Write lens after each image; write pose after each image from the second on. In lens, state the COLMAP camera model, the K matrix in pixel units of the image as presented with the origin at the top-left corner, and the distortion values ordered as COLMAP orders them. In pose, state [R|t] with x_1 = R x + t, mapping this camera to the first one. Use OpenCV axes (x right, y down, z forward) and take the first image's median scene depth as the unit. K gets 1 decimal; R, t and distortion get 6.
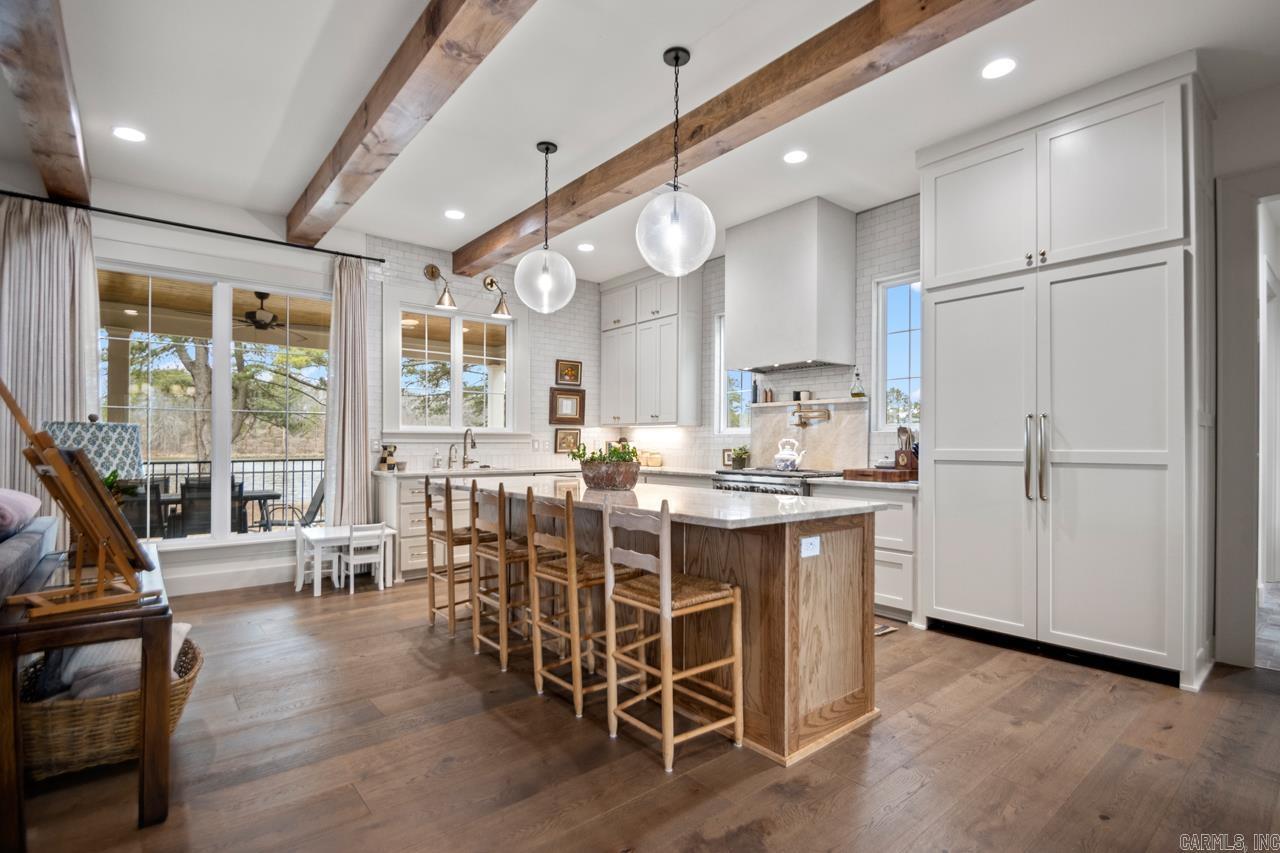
lens RADIAL K [[601.4, 0, 644.2], [0, 601.4, 442.1], [0, 0, 1]] dist [0.012984, -0.015048]
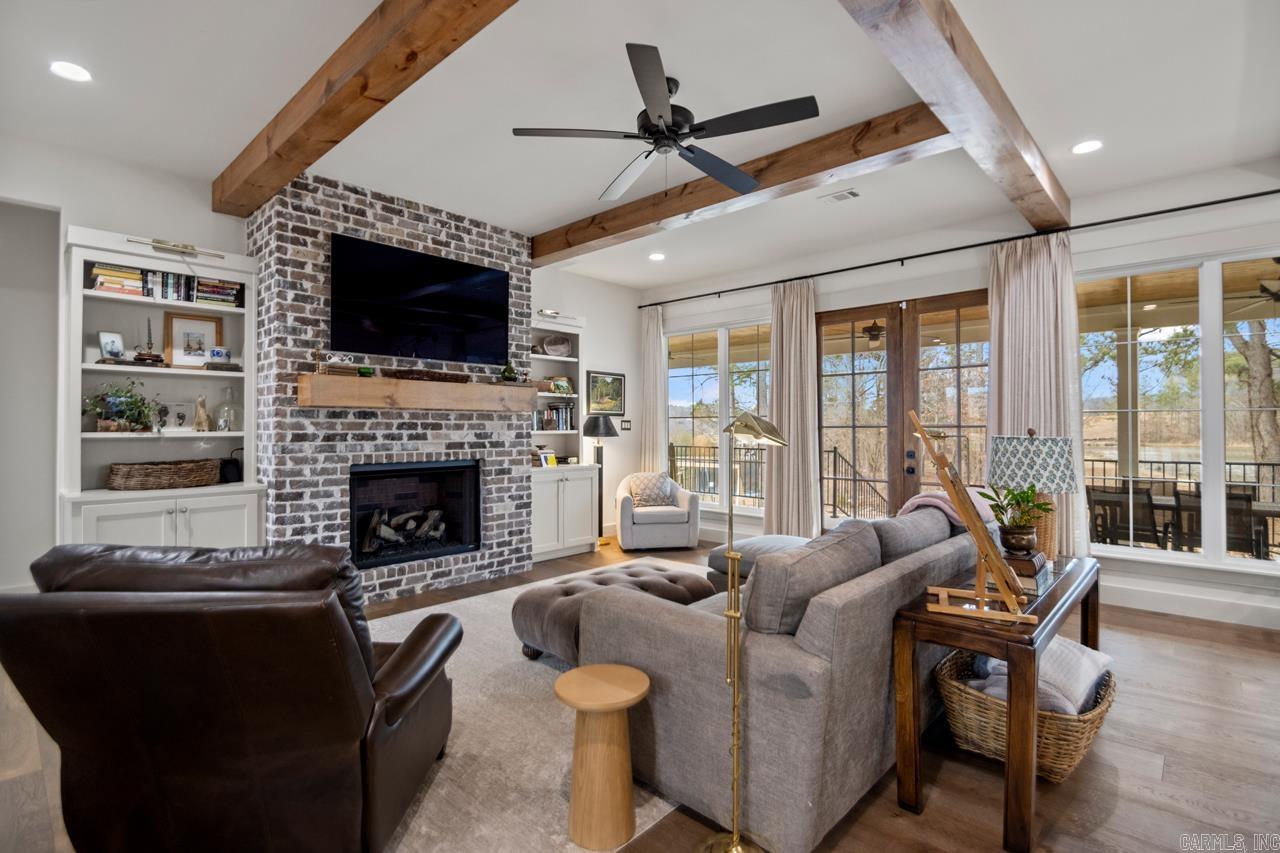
lens RADIAL K [[601.4, 0, 655.3], [0, 601.4, 421.8], [0, 0, 1]] dist [0.012984, -0.015048]
pose [[0.139317, -0.015159, -0.990132, 0.040820], [0.000730, 0.999884, -0.015205, -0.027226], [0.990248, 0.001395, 0.139312, 0.116690]]
